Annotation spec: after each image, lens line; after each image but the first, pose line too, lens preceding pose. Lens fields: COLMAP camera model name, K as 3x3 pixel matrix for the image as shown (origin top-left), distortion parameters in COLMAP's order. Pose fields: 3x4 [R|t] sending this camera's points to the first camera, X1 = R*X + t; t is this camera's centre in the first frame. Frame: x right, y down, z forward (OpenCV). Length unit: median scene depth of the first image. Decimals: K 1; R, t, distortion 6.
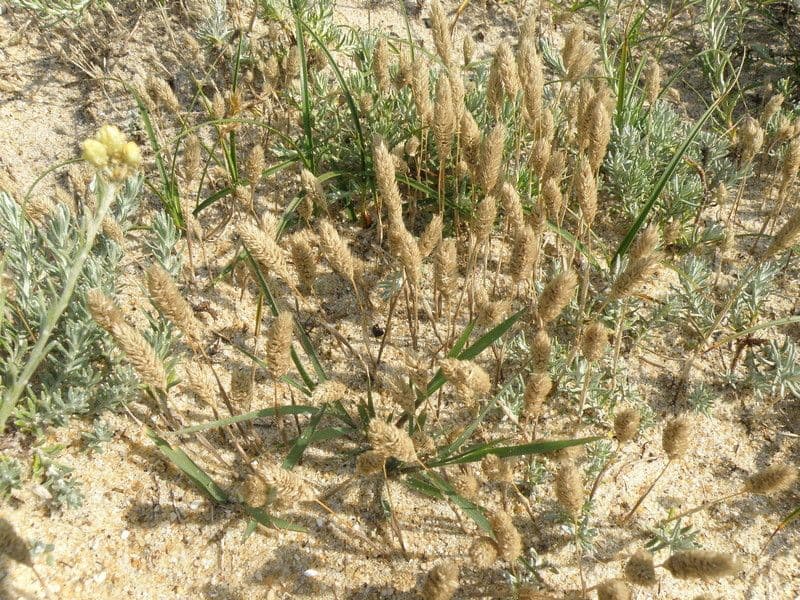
lens RADIAL K [[641.7, 0, 406.9], [0, 641.7, 303.0], [0, 0, 1]] dist [-0.150272, 0.081508]
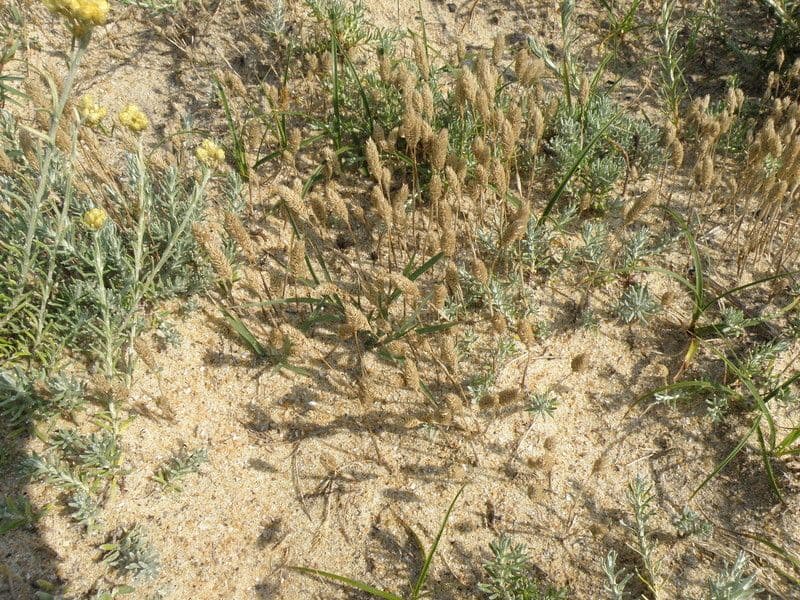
lens RADIAL K [[641.7, 0, 400.1], [0, 641.7, 301.4], [0, 0, 1]] dist [-0.150272, 0.081508]
pose [[0.992591, 0.076402, -0.094477, 0.171151], [-0.065846, 0.991726, 0.110202, -0.020478], [0.102115, -0.103164, 0.989409, -0.481217]]
